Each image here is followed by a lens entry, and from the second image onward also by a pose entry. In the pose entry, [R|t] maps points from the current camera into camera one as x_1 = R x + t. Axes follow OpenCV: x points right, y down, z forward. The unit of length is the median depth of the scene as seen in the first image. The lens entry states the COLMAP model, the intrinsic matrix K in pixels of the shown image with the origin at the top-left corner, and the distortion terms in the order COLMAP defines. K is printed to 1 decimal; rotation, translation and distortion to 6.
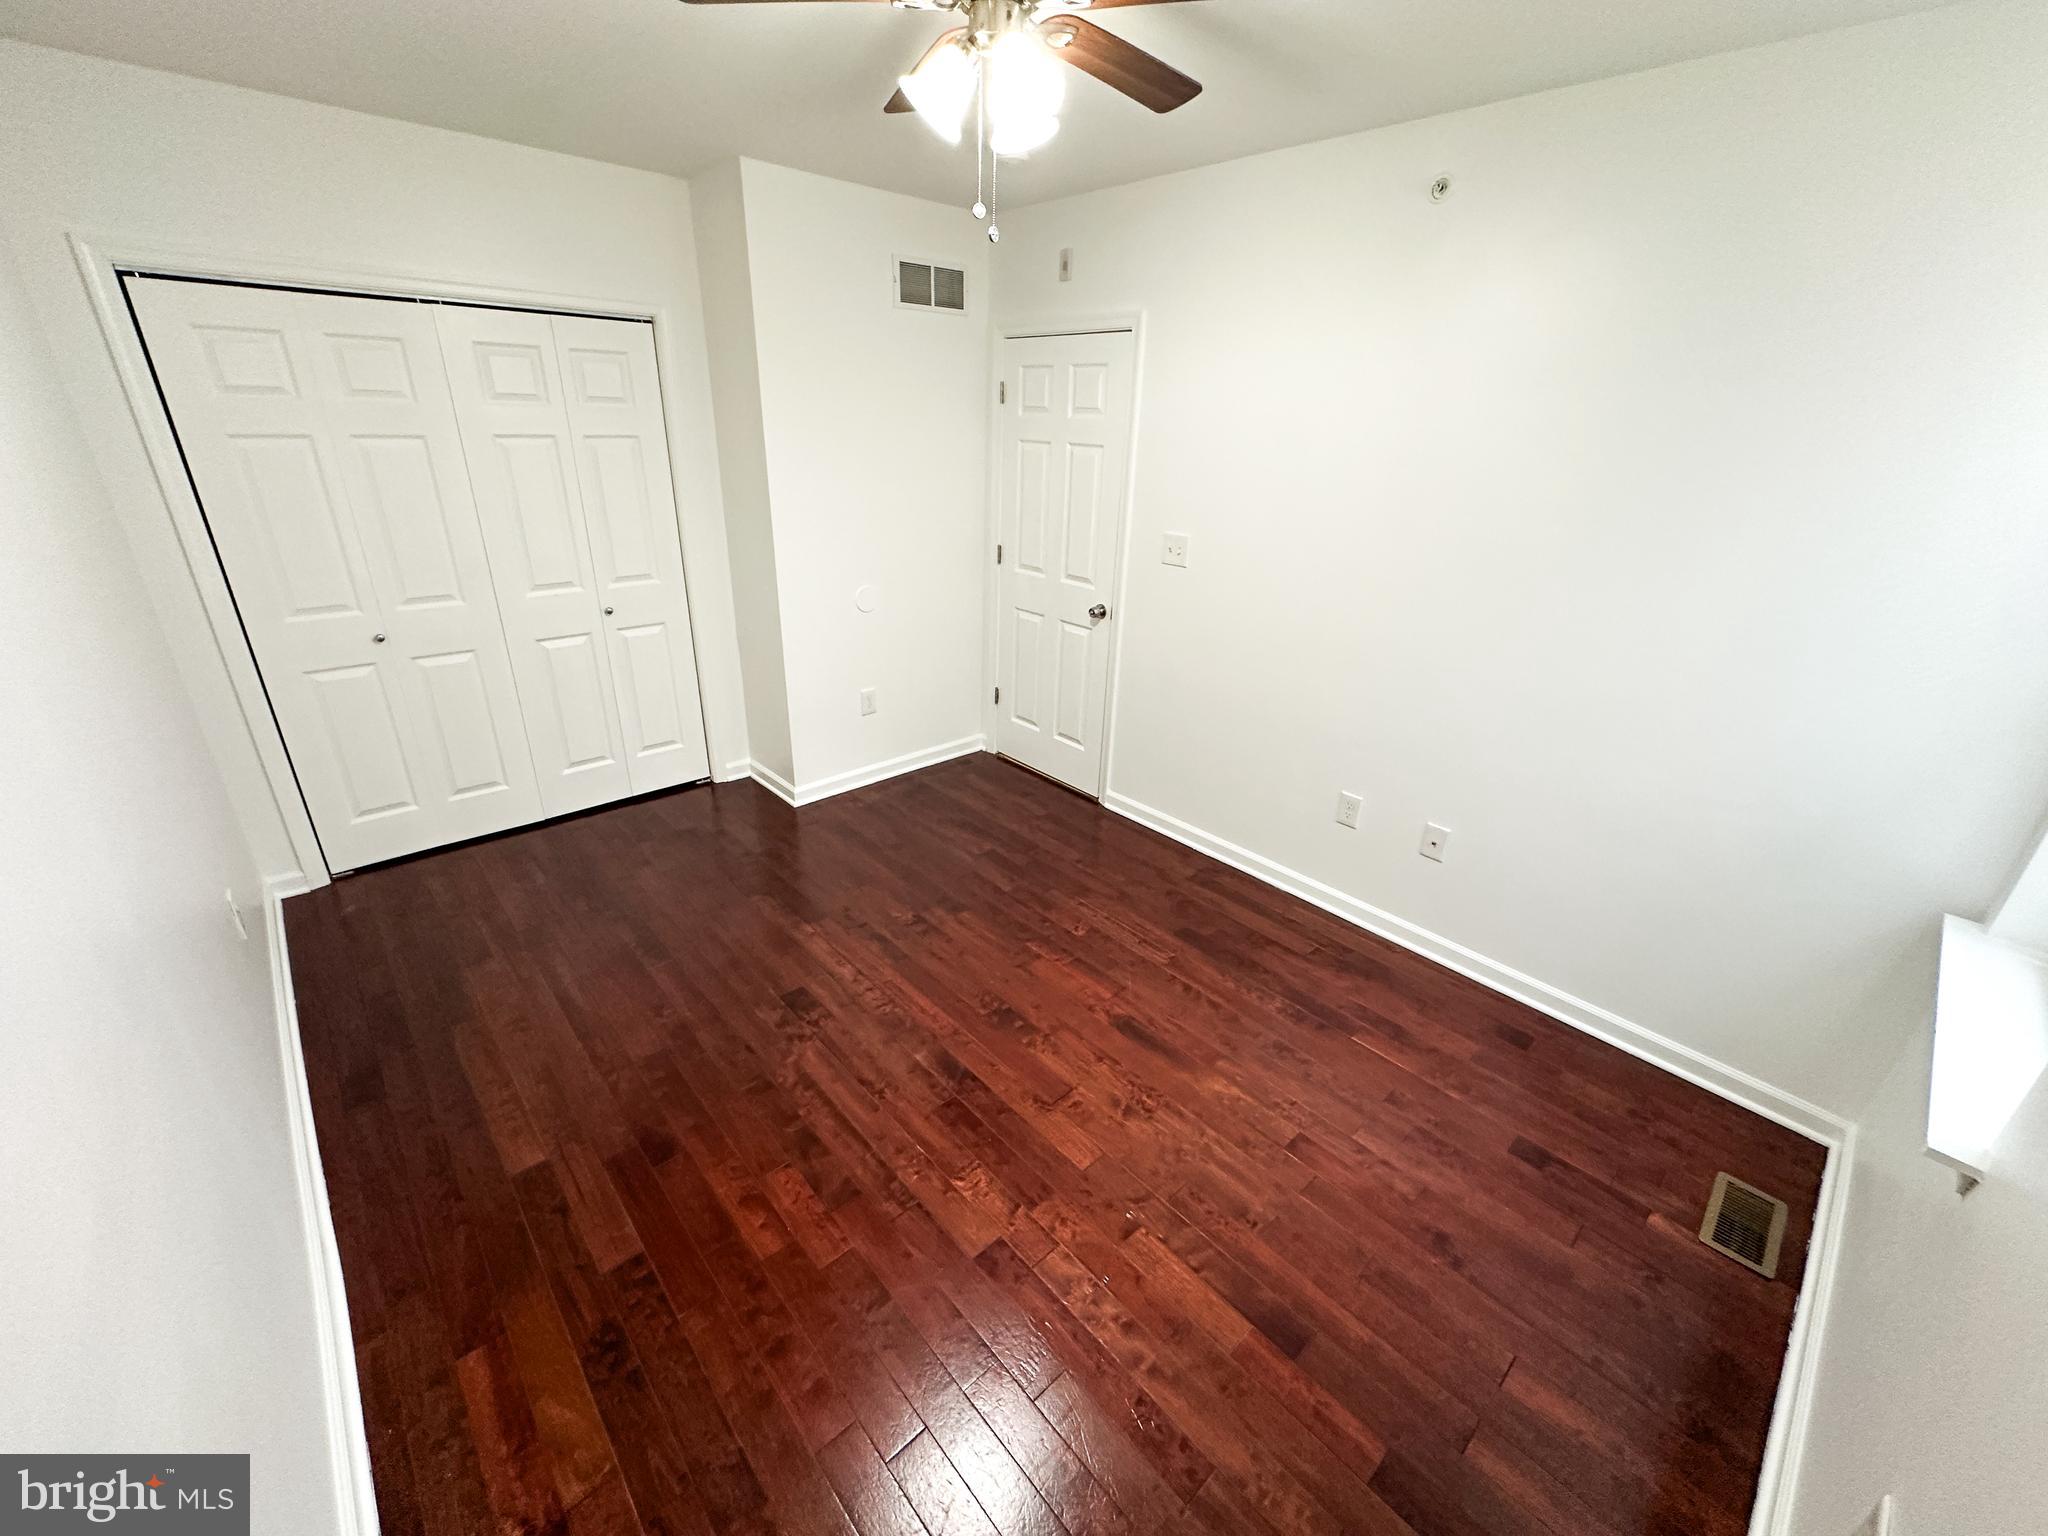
lens RADIAL K [[817.6, 0, 1016.9], [0, 817.6, 765.6], [0, 0, 1]] dist [-0.008436, 0.000496]
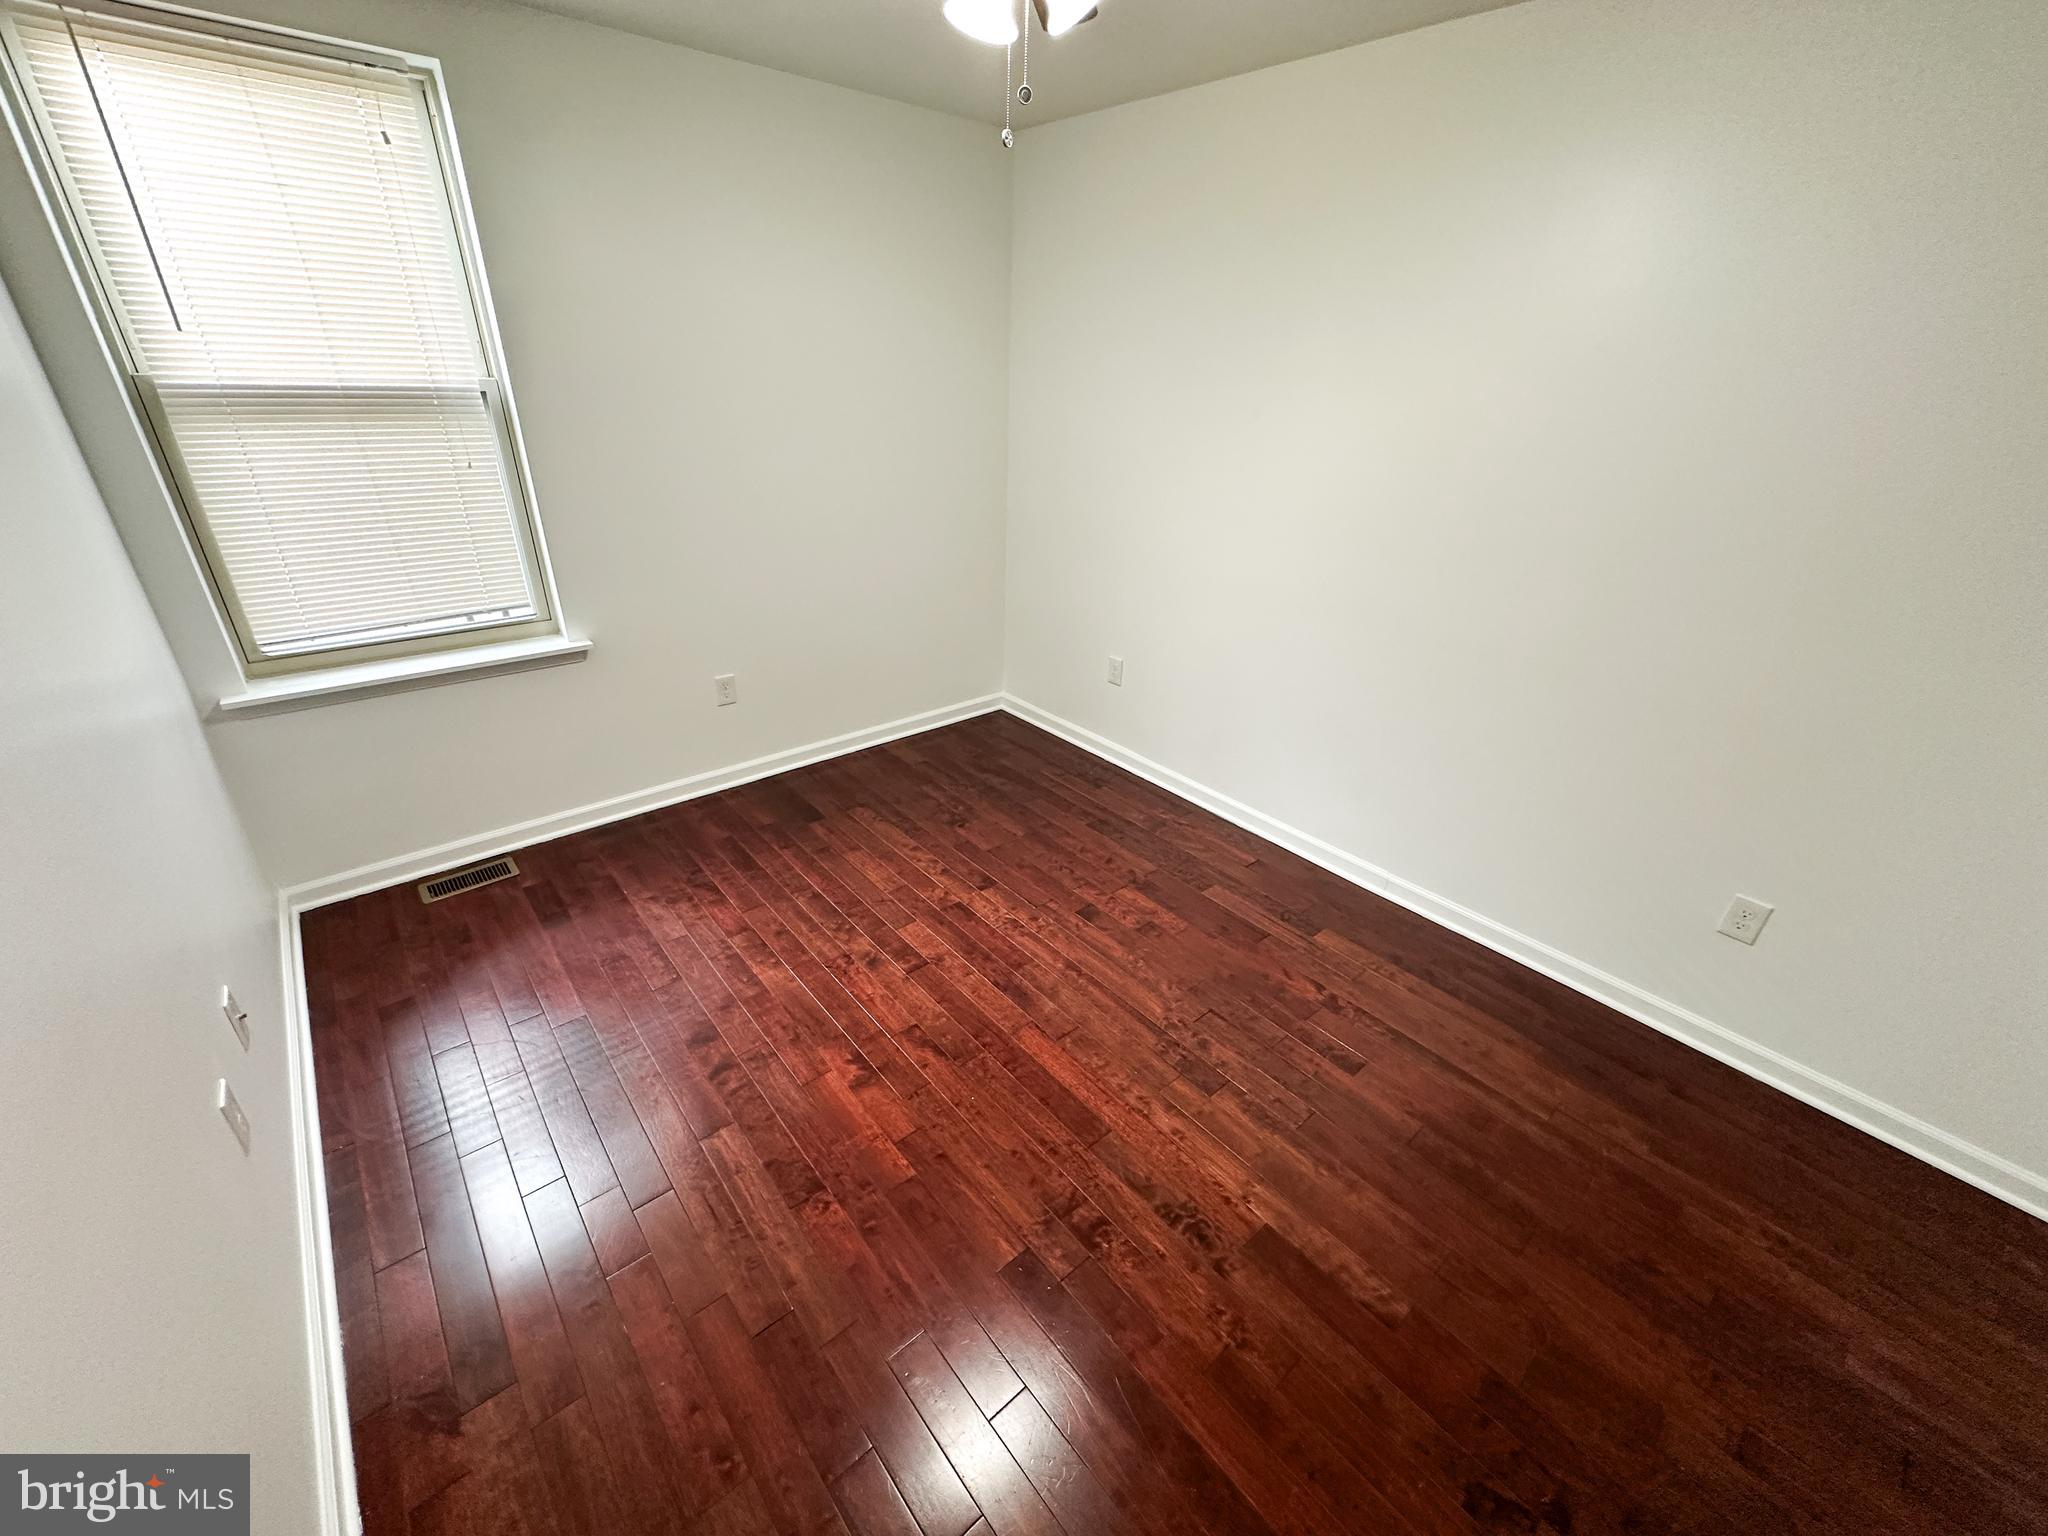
lens RADIAL K [[817.6, 0, 1016.9], [0, 817.6, 765.6], [0, 0, 1]] dist [-0.008436, 0.000496]
pose [[-0.997058, -0.076648, 0.000479, -0.057595], [-0.049543, 0.649213, 0.758992, -0.621510], [-0.058486, 0.756735, -0.651100, 1.487210]]
